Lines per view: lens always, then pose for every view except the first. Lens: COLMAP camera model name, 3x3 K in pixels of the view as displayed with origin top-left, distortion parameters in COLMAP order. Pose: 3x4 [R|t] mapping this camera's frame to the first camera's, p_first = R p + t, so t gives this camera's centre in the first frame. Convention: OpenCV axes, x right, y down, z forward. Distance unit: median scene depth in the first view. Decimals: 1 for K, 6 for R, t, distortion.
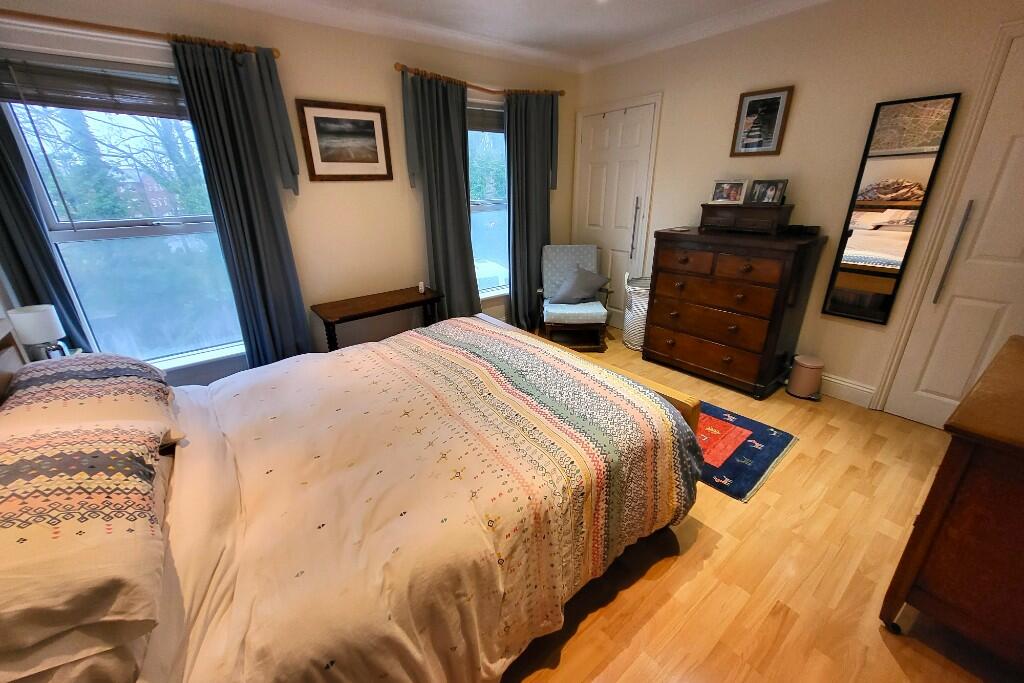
lens RADIAL K [[397.9, 0, 502.9], [0, 397.9, 337.8], [0, 0, 1]] dist [-0.001611, 0.000243]
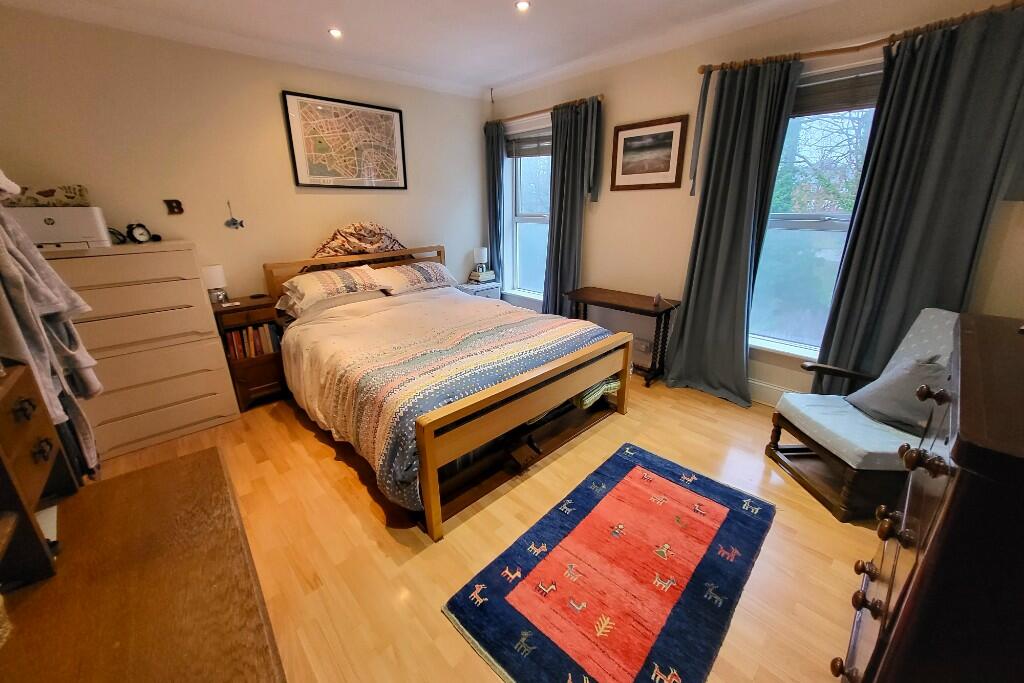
lens RADIAL K [[397.9, 0, 503.6], [0, 397.9, 338.4], [0, 0, 1]] dist [-0.001611, 0.000243]
pose [[0.091690, 0.349328, -0.932504, 0.809865], [-0.335733, 0.892464, 0.301317, -0.238587], [0.937484, 0.285444, 0.199110, 0.557202]]
